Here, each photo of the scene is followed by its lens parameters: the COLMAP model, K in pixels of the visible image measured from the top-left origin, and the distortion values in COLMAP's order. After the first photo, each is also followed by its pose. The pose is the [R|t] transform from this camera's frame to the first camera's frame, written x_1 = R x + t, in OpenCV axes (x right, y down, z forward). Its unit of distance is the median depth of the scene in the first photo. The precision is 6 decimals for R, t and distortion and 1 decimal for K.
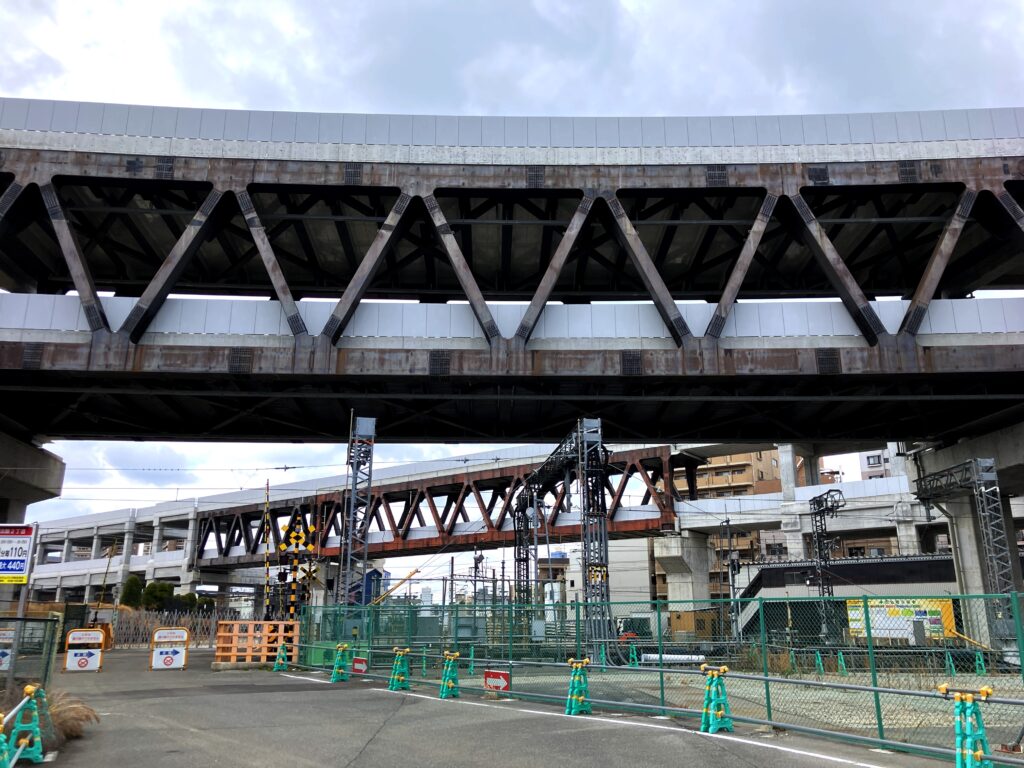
lens RADIAL K [[839.4, 0, 519.2], [0, 839.4, 378.4], [0, 0, 1]] dist [0.019101, -0.006675]
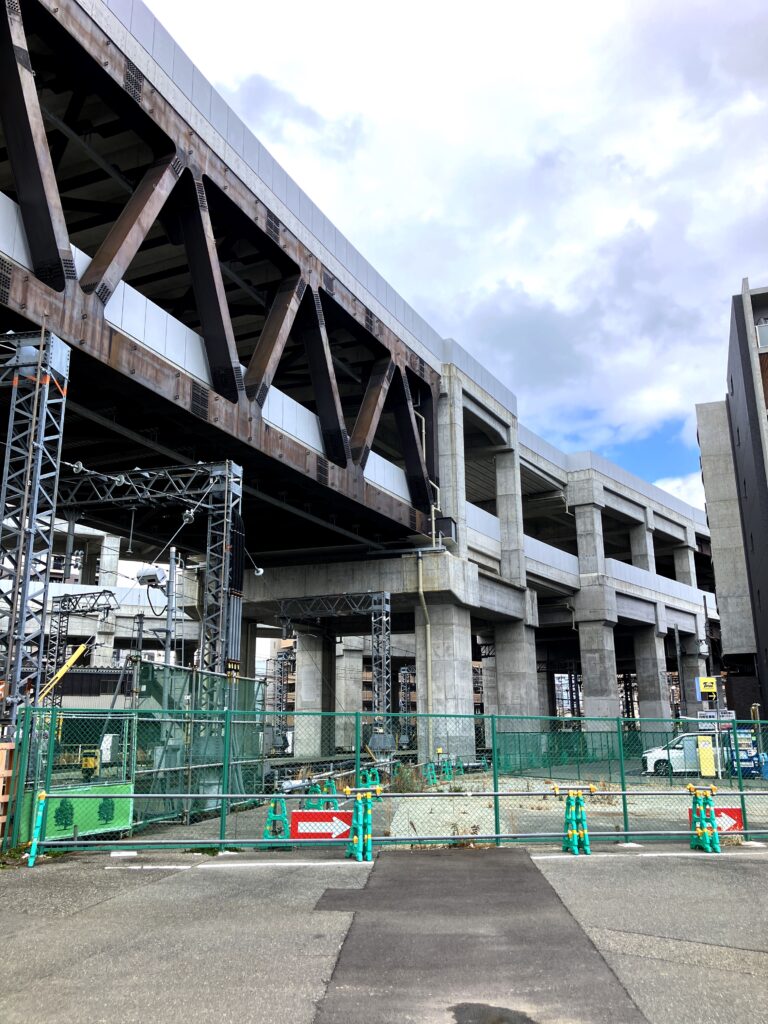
lens RADIAL K [[835.9, 0, 385.4], [0, 835.9, 513.4], [0, 0, 1]] dist [0.105386, -0.275416]
pose [[0.396633, 0.233161, 0.887873, -0.424419], [-0.254704, 0.957182, -0.137580, 0.133241], [-0.881934, -0.171576, 0.439037, 0.472117]]
